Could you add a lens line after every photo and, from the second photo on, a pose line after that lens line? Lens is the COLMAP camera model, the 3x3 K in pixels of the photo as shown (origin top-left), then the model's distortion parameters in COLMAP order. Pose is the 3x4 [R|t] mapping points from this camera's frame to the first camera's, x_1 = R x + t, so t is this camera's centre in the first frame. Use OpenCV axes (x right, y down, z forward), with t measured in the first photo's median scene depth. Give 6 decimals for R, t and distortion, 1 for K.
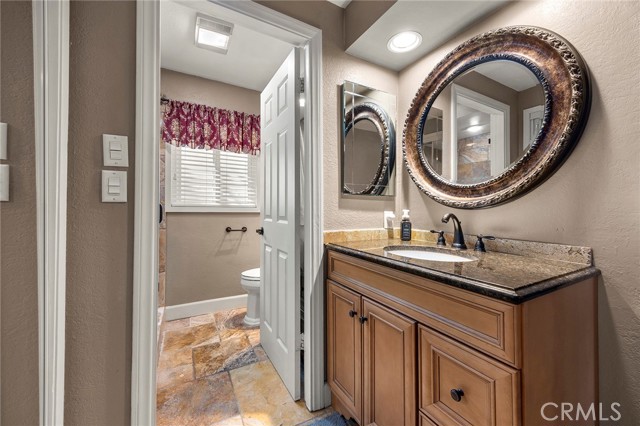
lens RADIAL K [[249.7, 0, 320.0], [0, 249.7, 210.4], [0, 0, 1]] dist [0.001012, 0.000343]
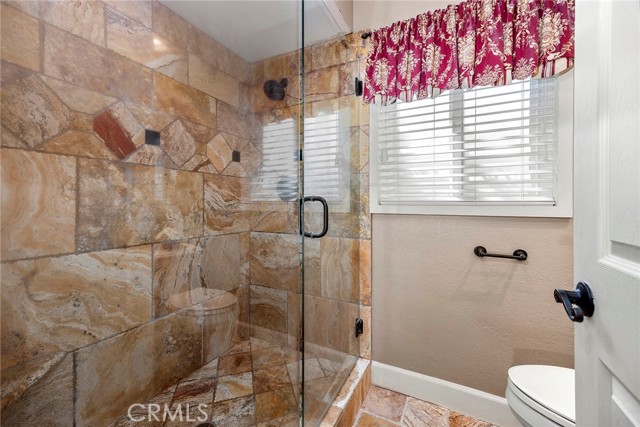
lens RADIAL K [[262.2, 0, 321.3], [0, 262.2, 201.9], [0, 0, 1]] dist [0.002724, 0.000140]
pose [[0.556601, -0.000620, -0.830779, -0.123262], [0.004416, 0.999988, 0.002212, -0.022844], [0.830768, -0.004900, 0.556597, 0.488189]]
